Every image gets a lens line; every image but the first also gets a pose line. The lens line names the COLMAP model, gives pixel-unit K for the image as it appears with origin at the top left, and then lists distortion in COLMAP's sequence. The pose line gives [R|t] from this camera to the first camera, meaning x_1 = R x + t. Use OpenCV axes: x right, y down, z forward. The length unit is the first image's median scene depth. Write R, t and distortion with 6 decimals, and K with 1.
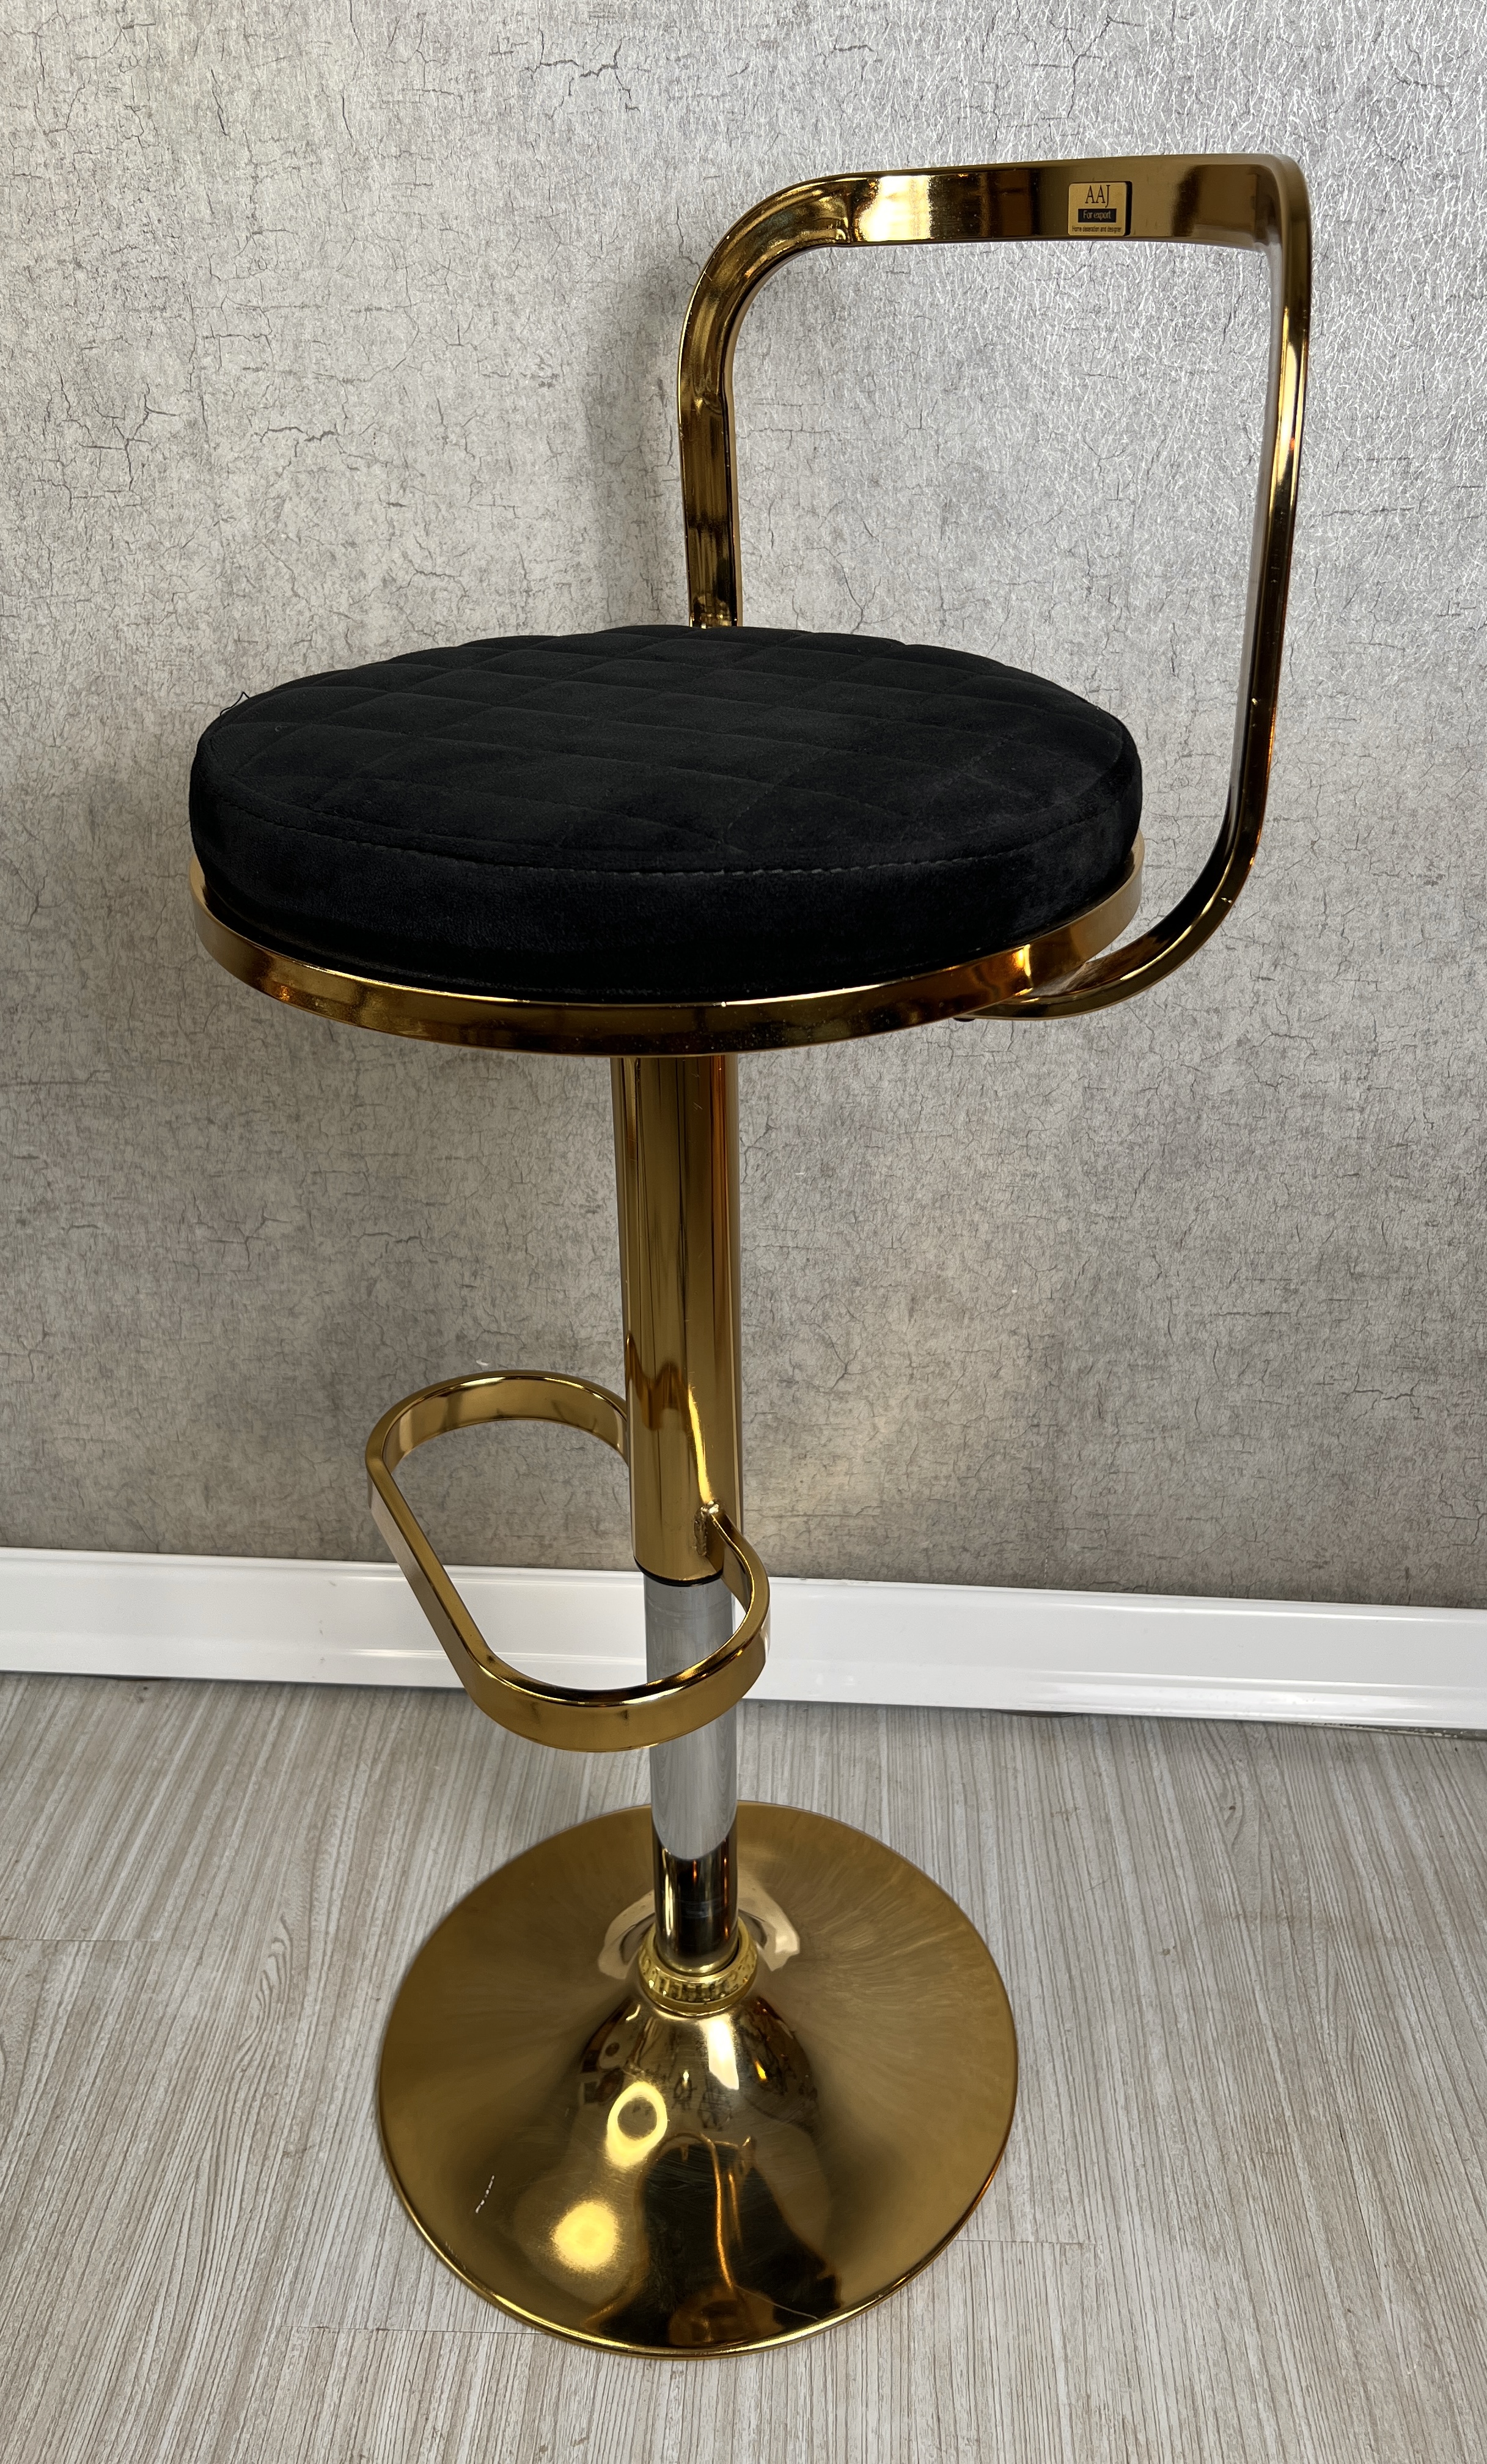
lens RADIAL K [[1891.1, 0, 784.0], [0, 1891.1, 1234.1], [0, 0, 1]] dist [0.023508, -0.030617]
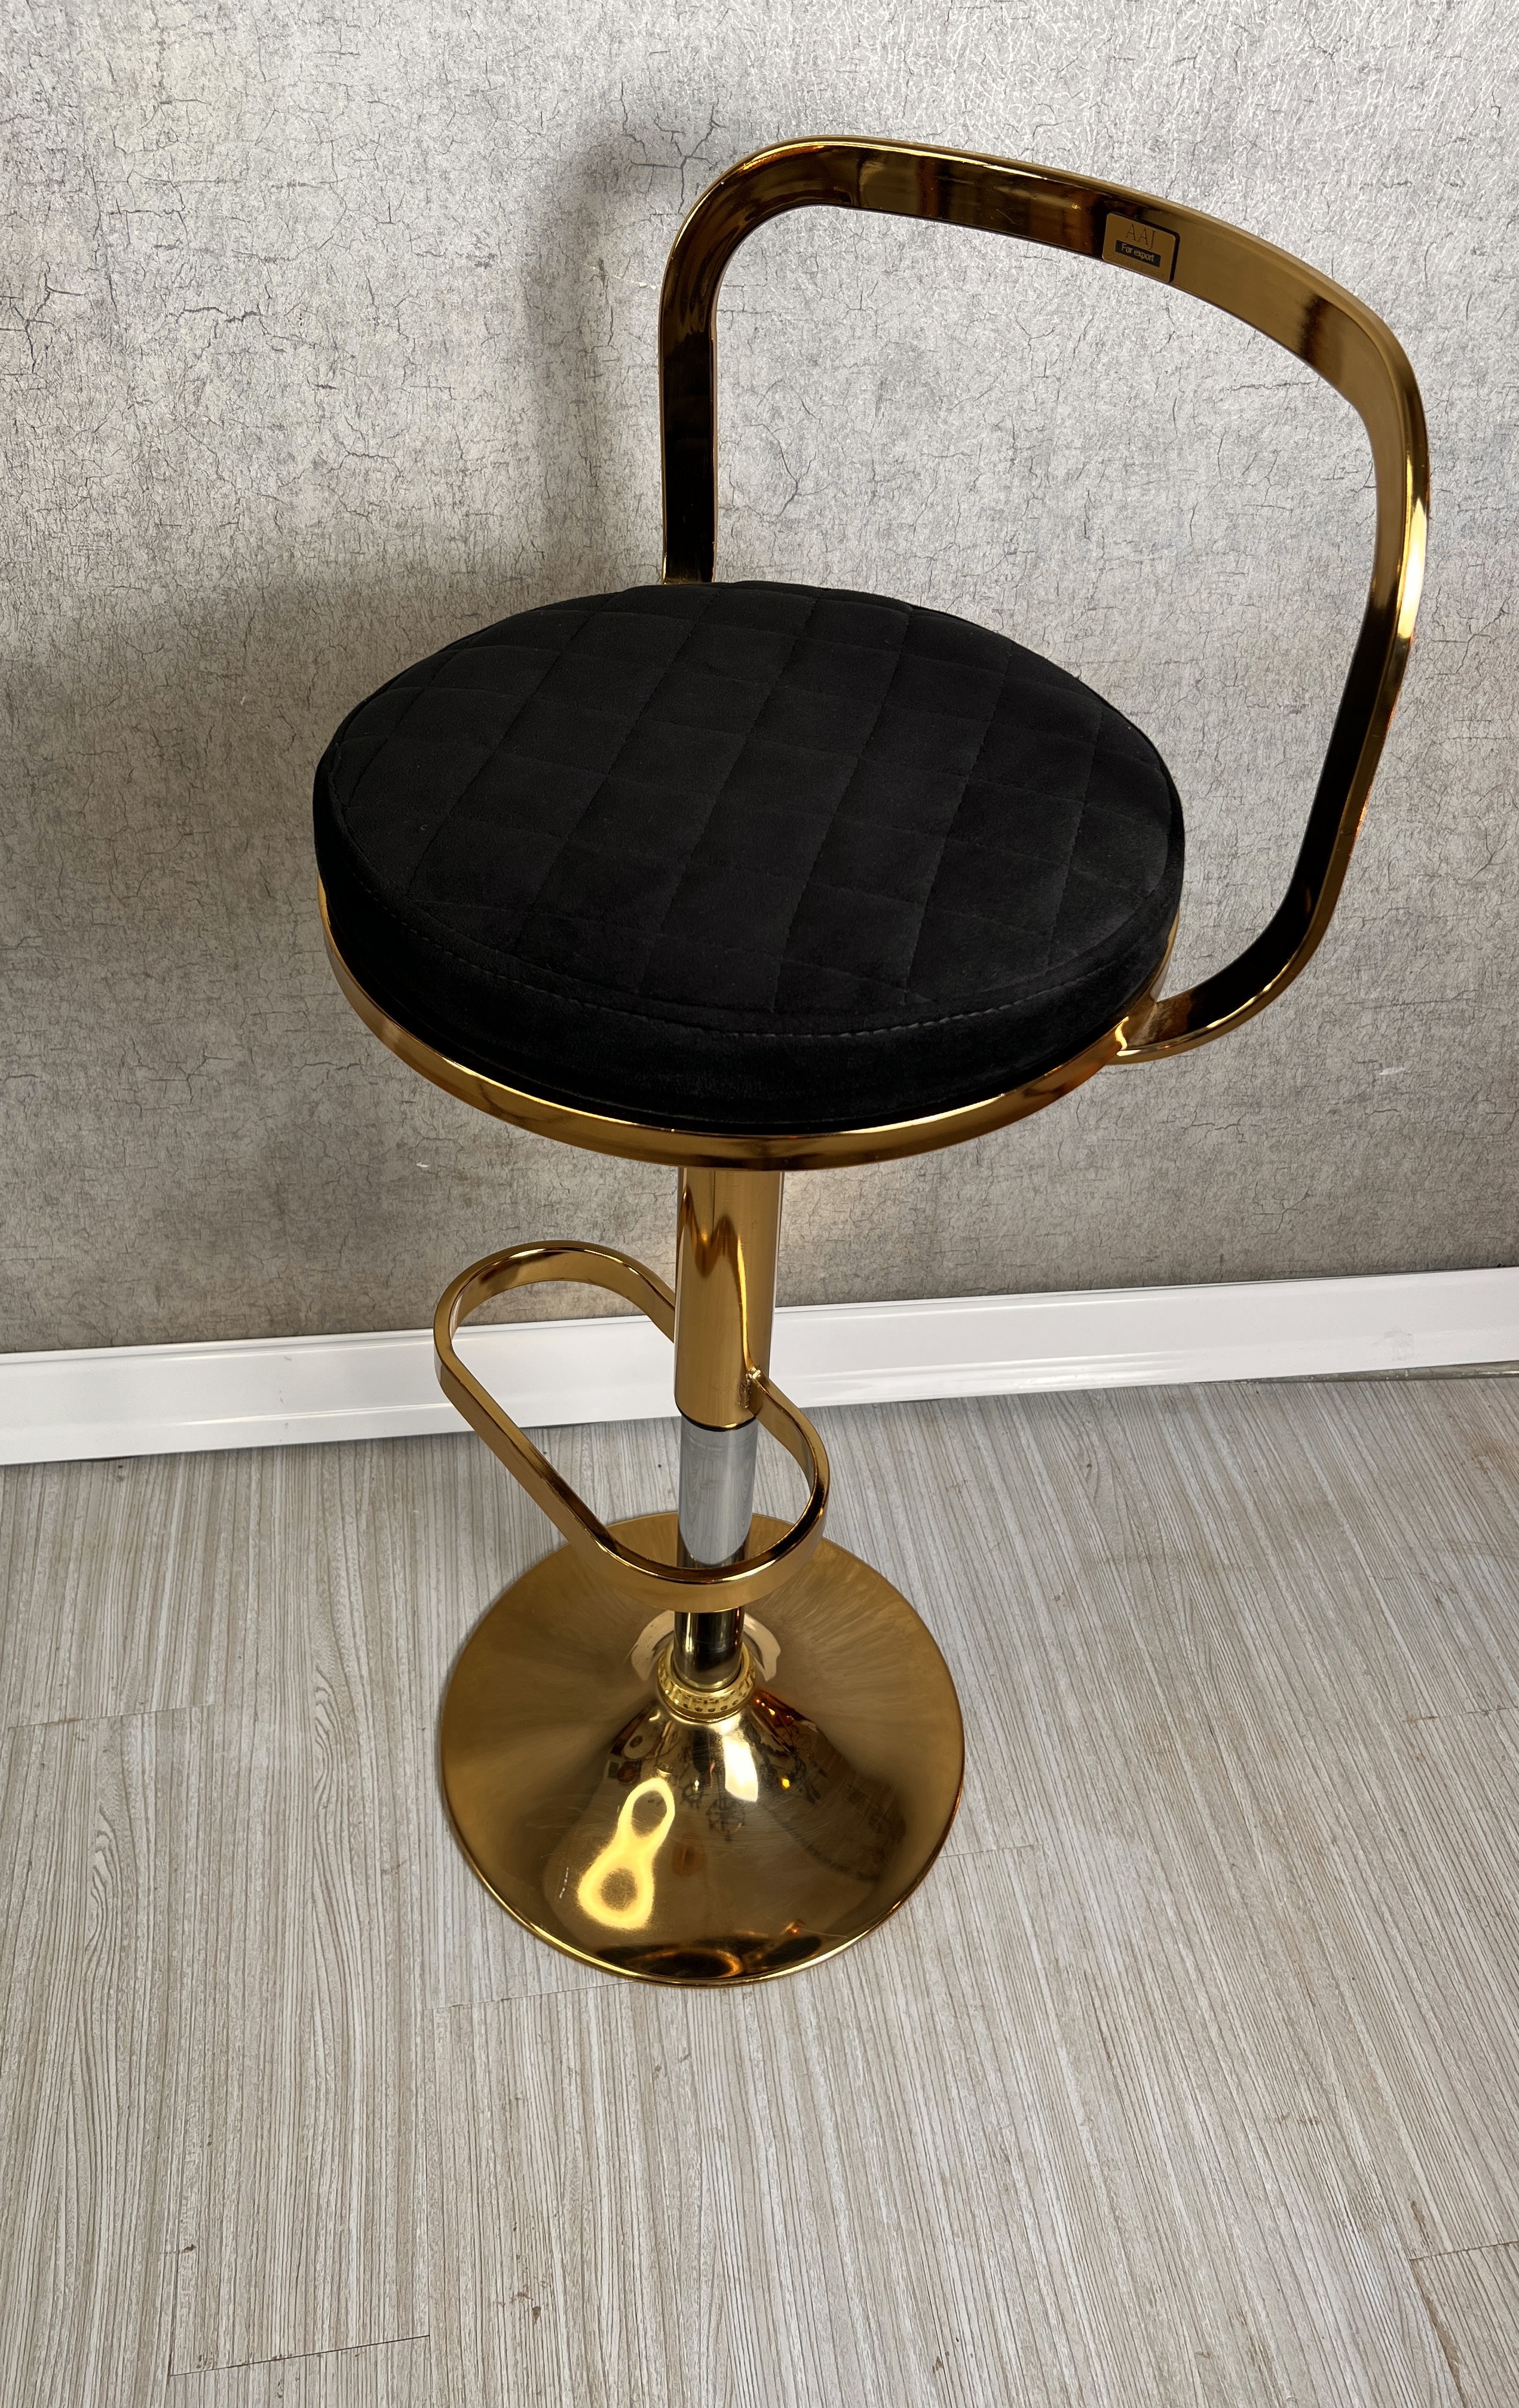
lens RADIAL K [[1843.5, 0, 752.7], [0, 1843.5, 1212.5], [0, 0, 1]] dist [0.021451, -0.028312]
pose [[0.981418, -0.098105, 0.164906, -0.187901], [0.050975, 0.961836, 0.268837, -0.221941], [-0.184986, -0.255435, 0.948964, -0.046580]]
